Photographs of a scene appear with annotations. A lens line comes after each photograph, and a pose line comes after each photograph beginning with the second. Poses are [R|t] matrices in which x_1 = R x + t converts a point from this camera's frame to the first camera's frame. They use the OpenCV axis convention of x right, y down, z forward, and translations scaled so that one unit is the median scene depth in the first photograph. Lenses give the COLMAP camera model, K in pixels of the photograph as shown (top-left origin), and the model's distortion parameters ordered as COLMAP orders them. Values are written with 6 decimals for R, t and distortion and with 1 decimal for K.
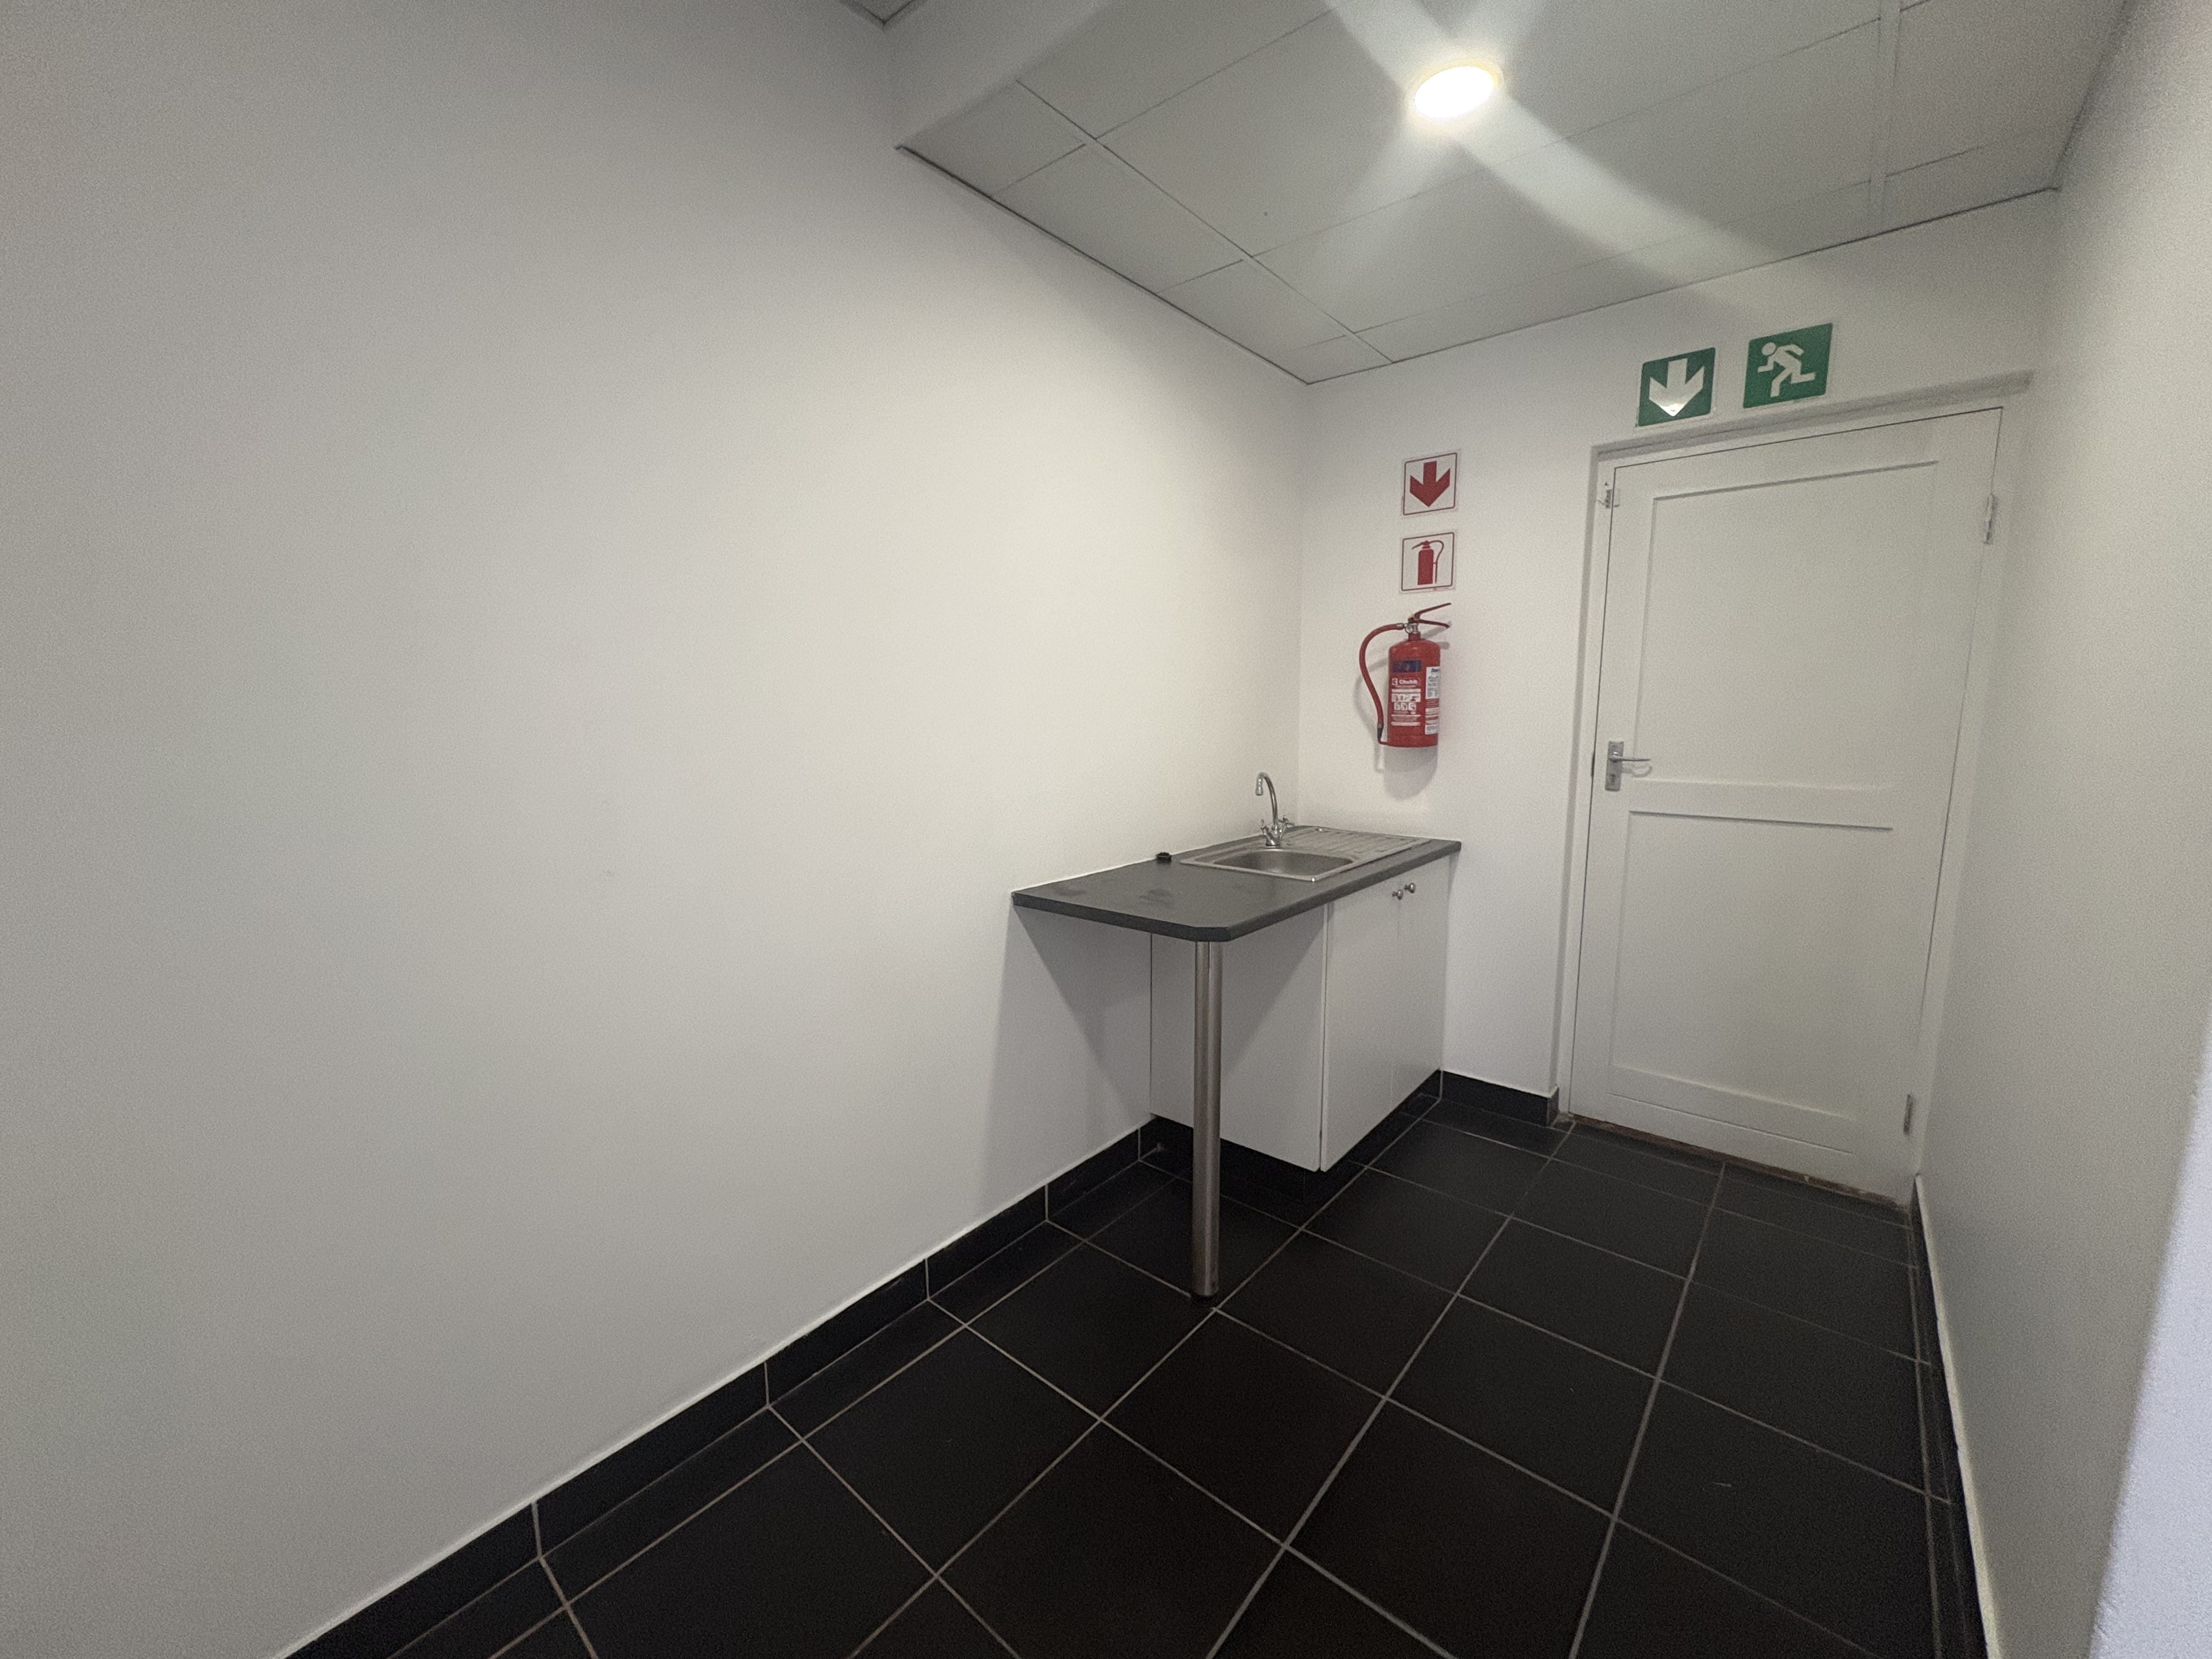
lens RADIAL K [[879.6, 0, 1106.0], [0, 879.6, 829.5], [0, 0, 1]] dist [-0.049949, 0.015184]
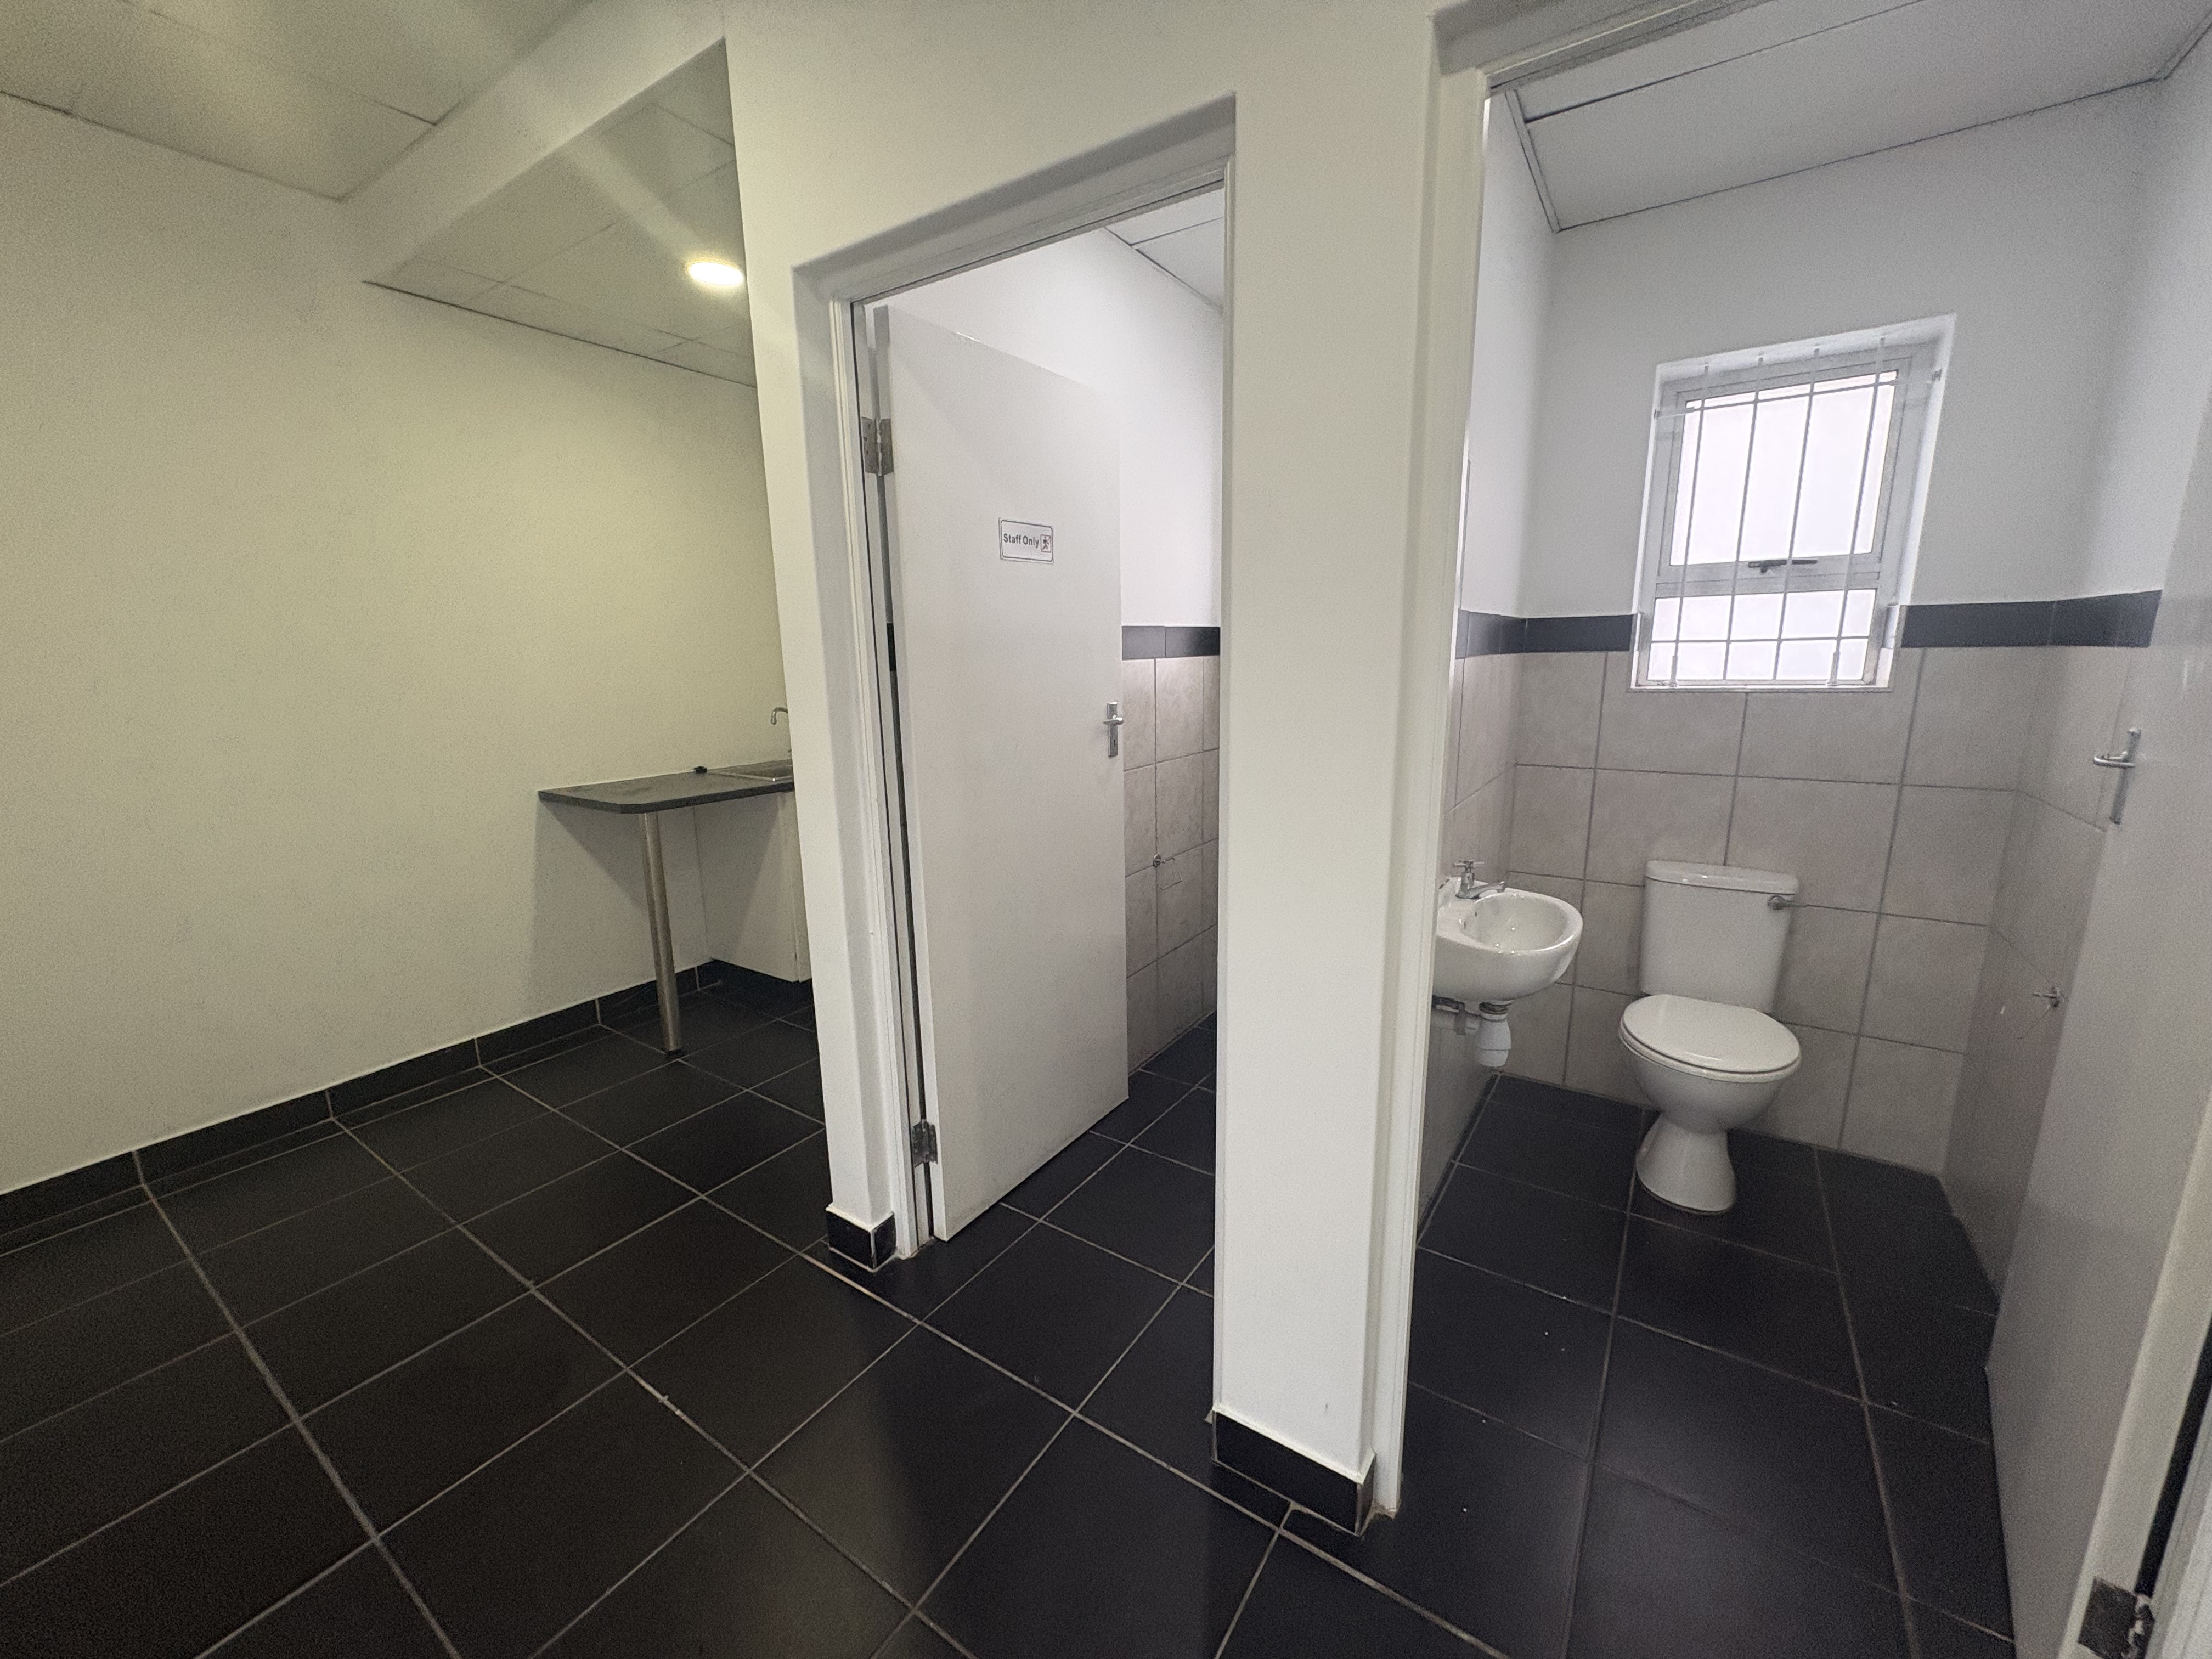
lens RADIAL K [[891.5, 0, 1089.9], [0, 891.5, 824.9], [0, 0, 1]] dist [0.000566, 0.000174]
pose [[0.994327, -0.033020, 0.101109, 0.603727], [0.028085, 0.998362, 0.049849, 0.073707], [-0.102589, -0.046727, 0.993626, -0.526564]]
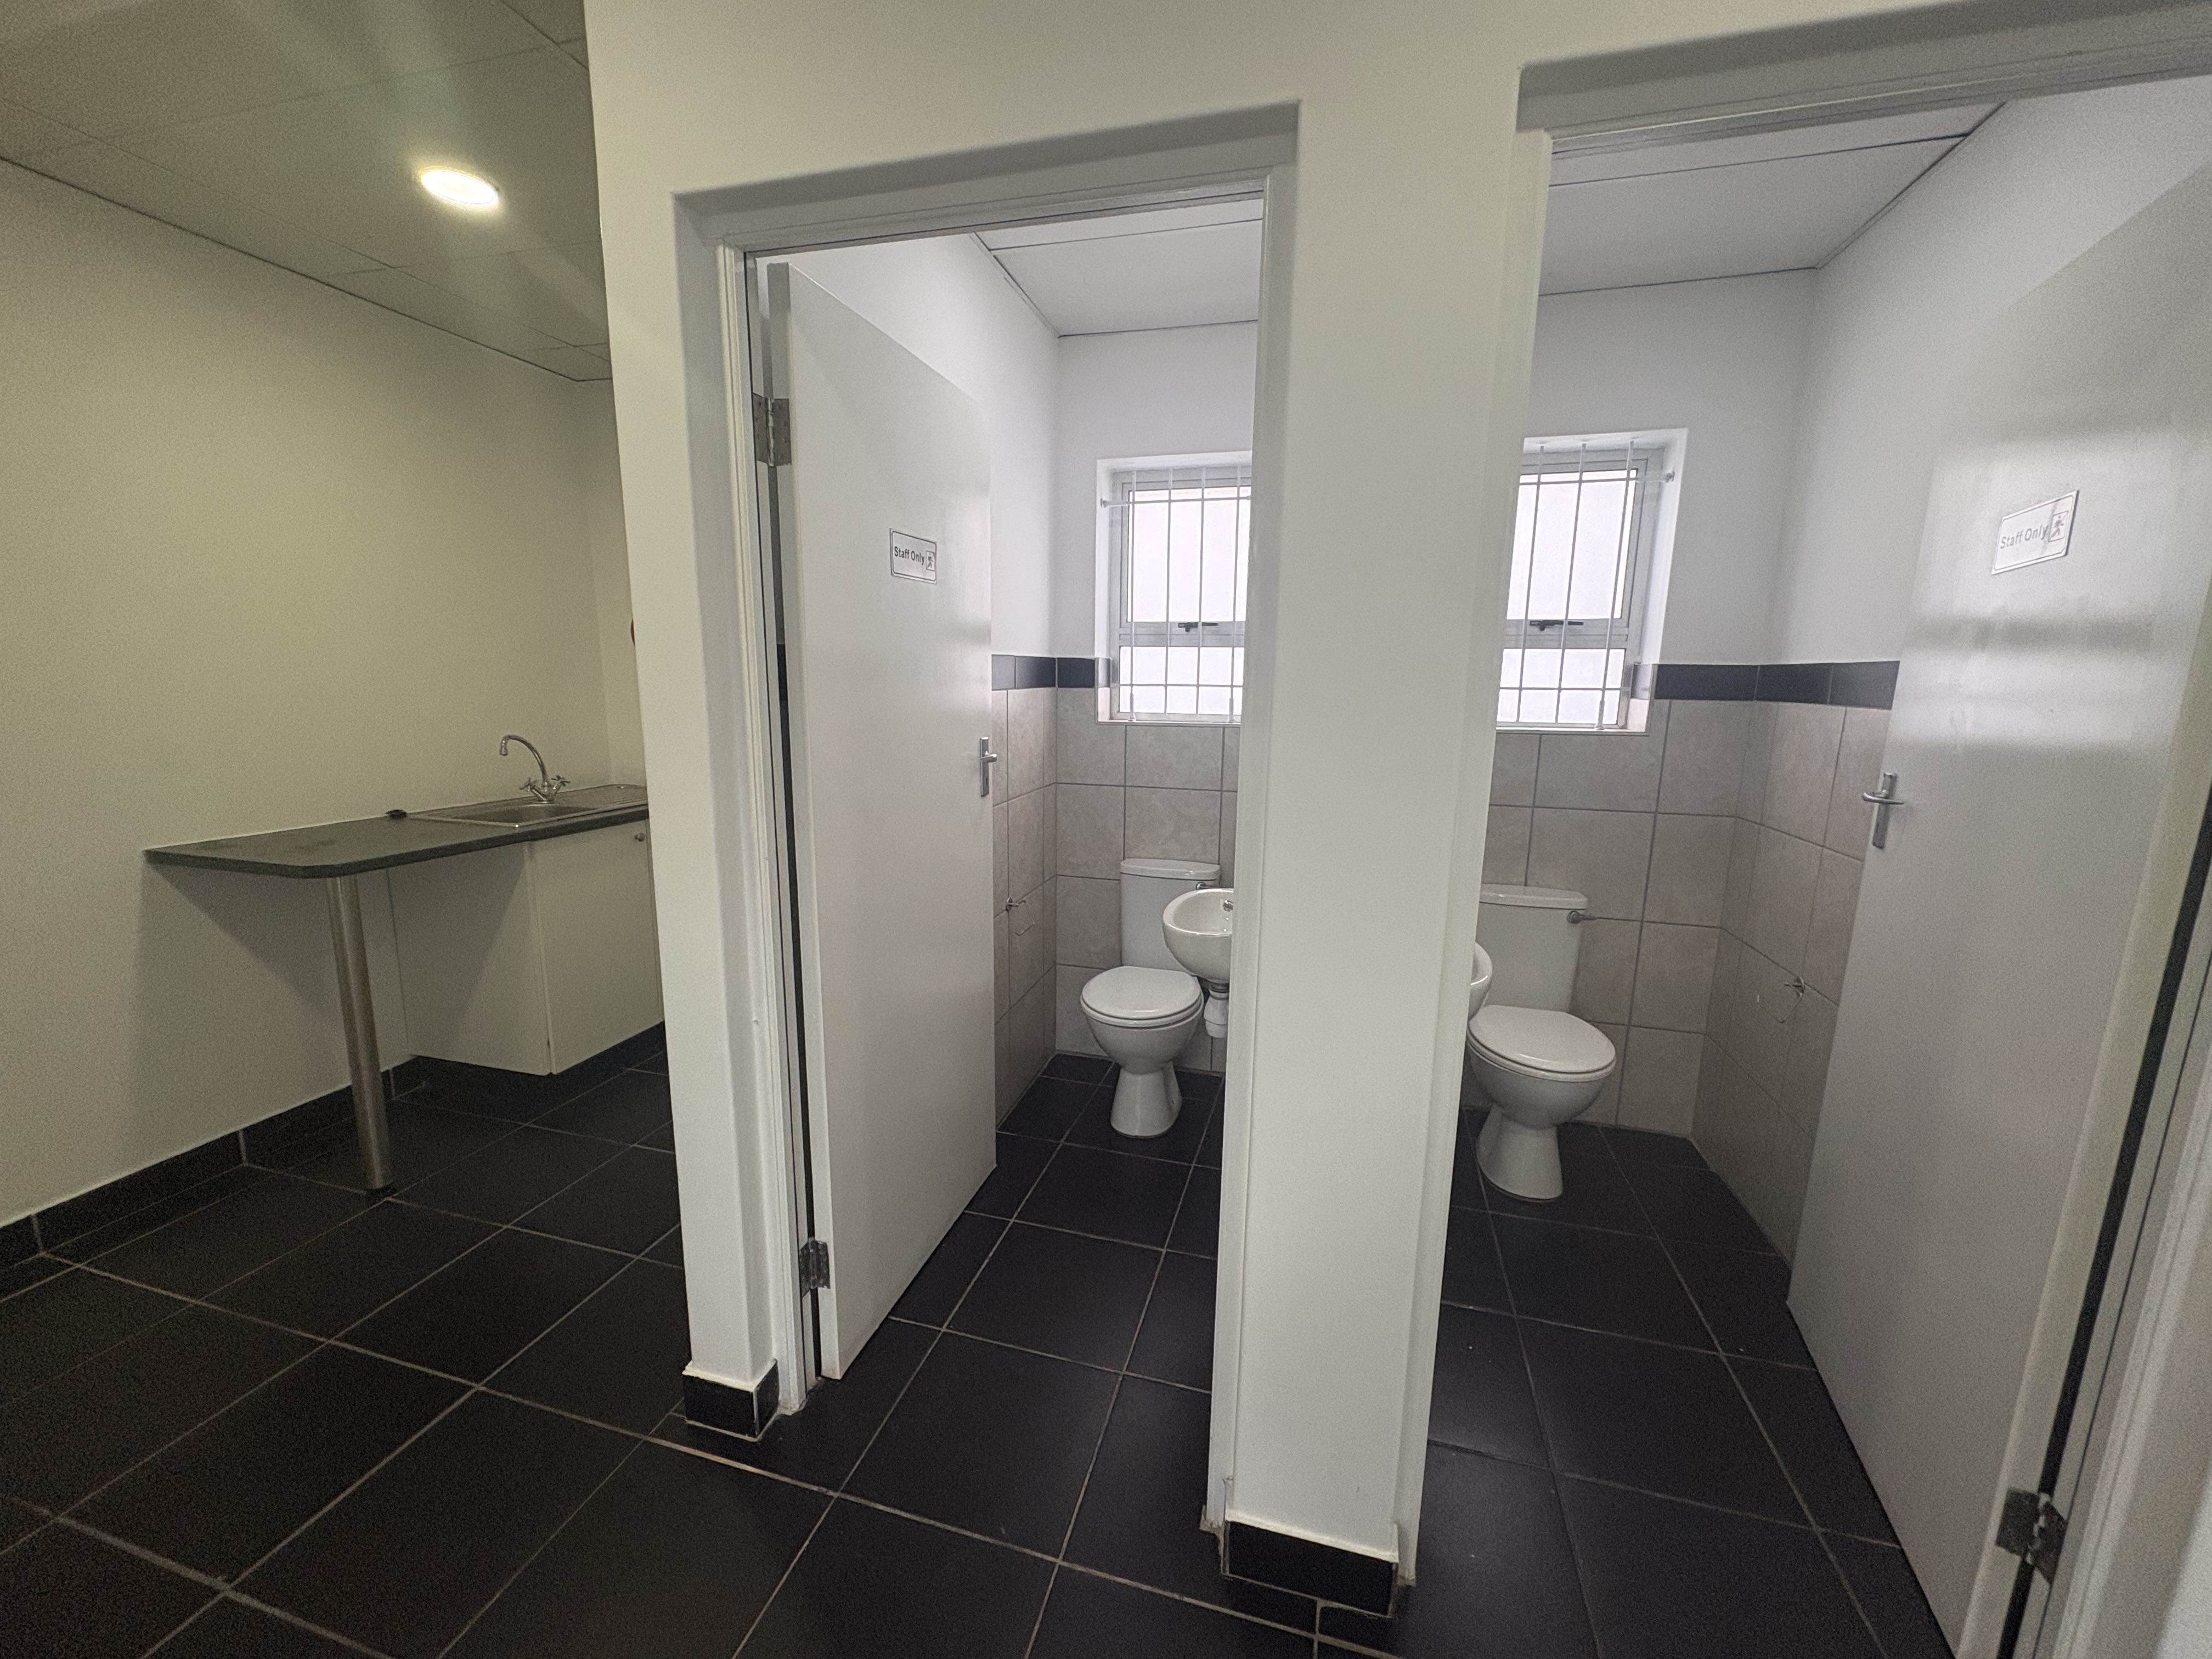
lens RADIAL K [[891.5, 0, 1089.9], [0, 891.5, 824.9], [0, 0, 1]] dist [0.000566, 0.000174]
pose [[0.907151, -0.053436, 0.417398, 0.435808], [0.042694, 0.998474, 0.035036, 0.047911], [-0.418634, -0.013963, 0.908048, -0.401227]]
